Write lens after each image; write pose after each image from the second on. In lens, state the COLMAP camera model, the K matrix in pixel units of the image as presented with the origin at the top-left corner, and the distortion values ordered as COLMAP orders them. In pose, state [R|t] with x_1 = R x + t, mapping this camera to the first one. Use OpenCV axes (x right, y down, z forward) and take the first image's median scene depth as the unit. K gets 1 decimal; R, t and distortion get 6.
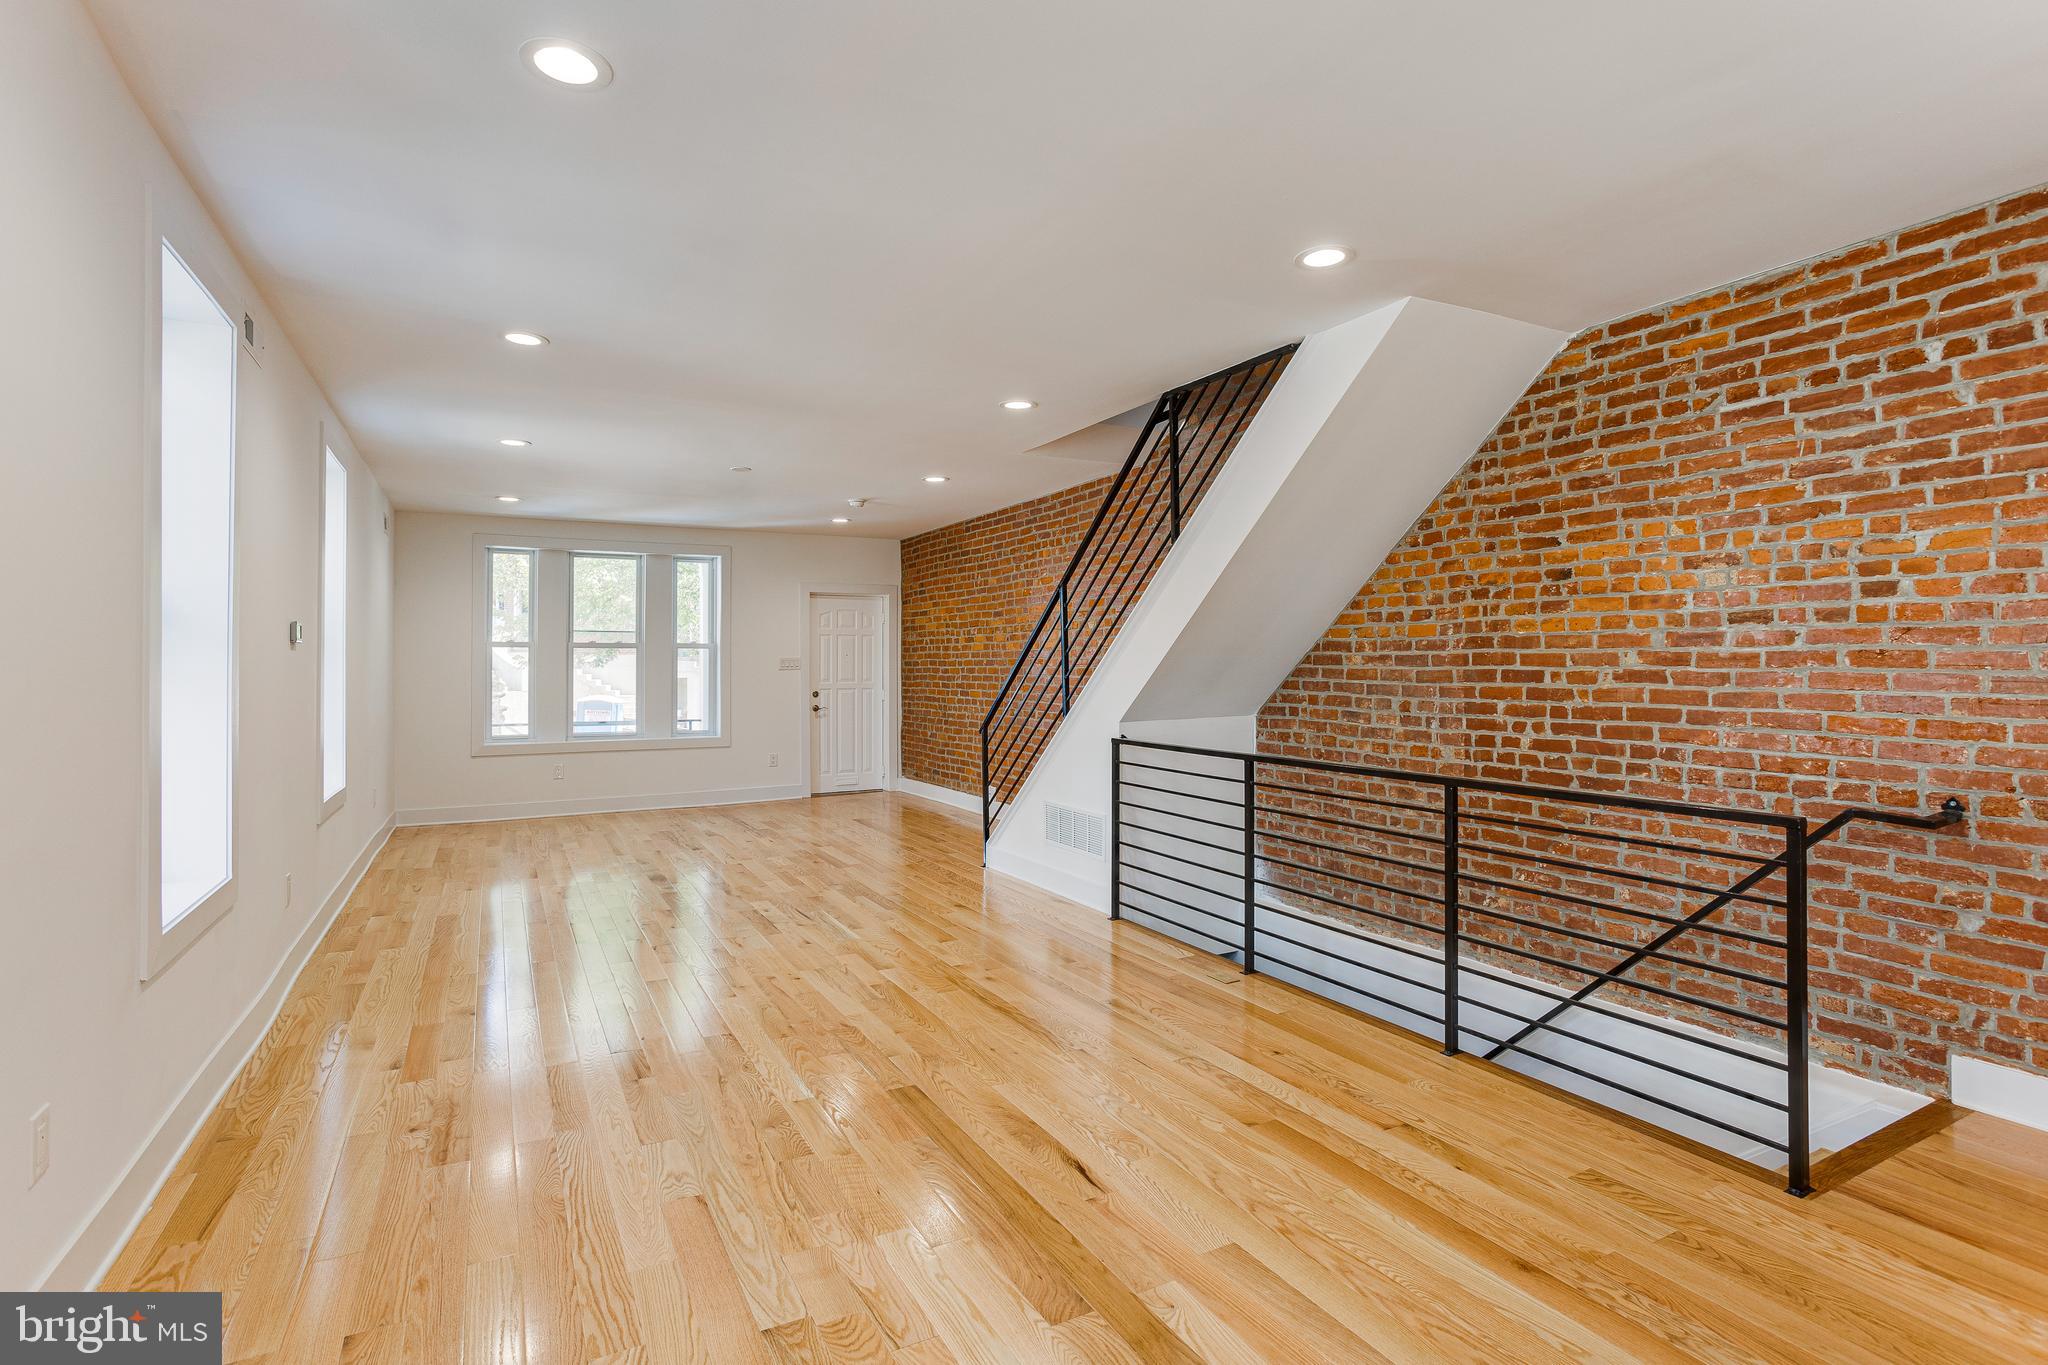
lens RADIAL K [[991.2, 0, 1013.9], [0, 991.2, 656.3], [0, 0, 1]] dist [-0.054727, 0.036701]
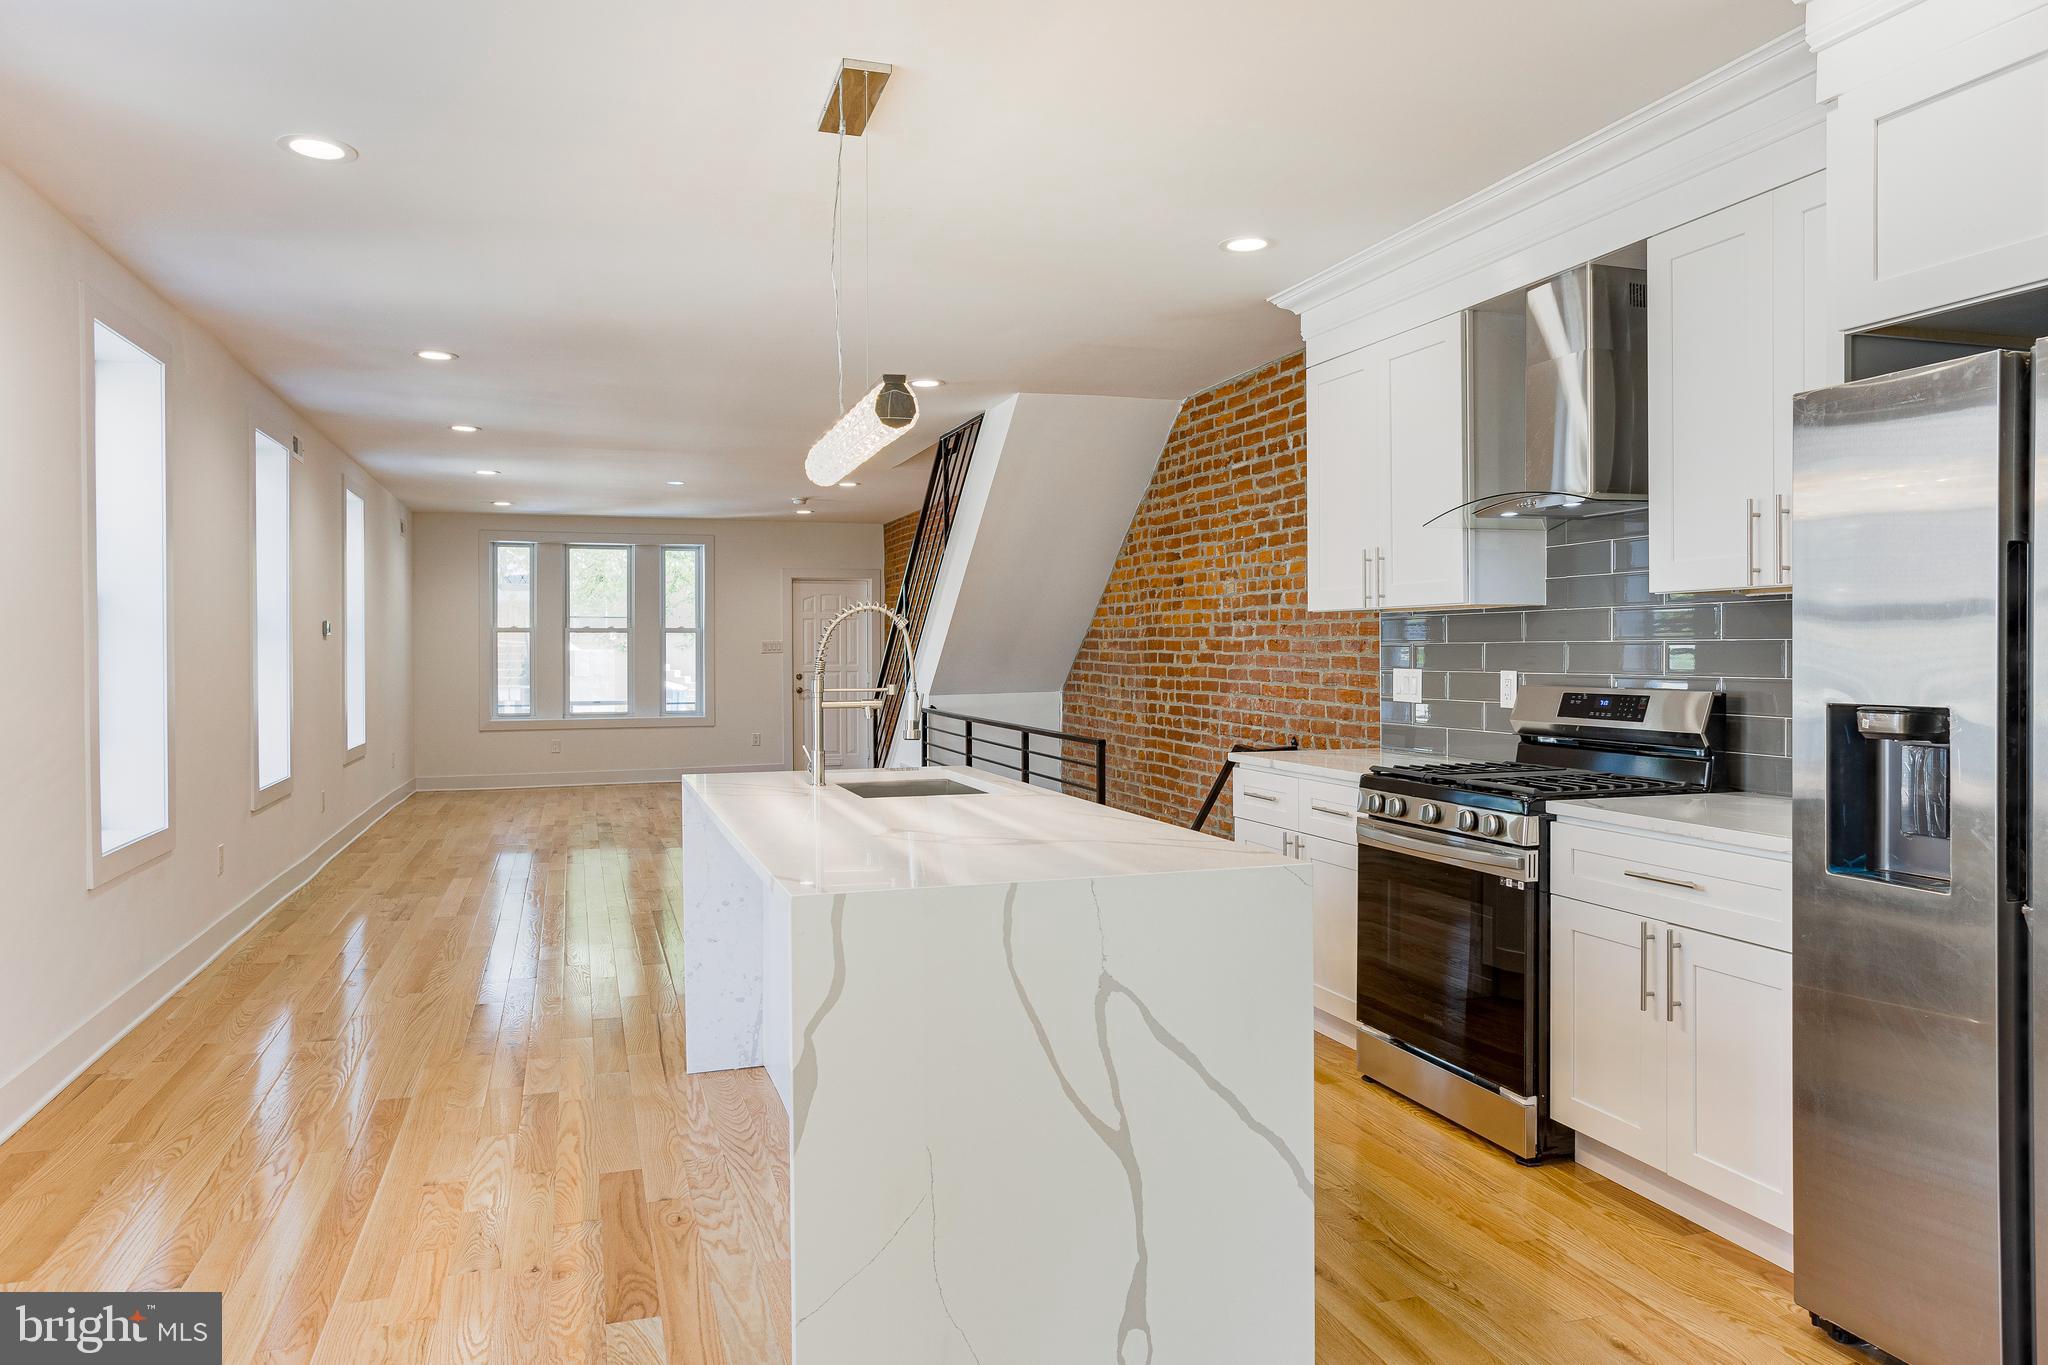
lens RADIAL K [[1332.3, 0, 1006.7], [0, 1332.3, 655.1], [0, 0, 1]] dist [-0.001742, 0.001487]
pose [[0.984363, 0.001248, -0.176146, 0.597546], [0.001258, 0.999900, 0.014113, -0.008719], [0.176146, -0.014114, 0.984263, -0.760728]]
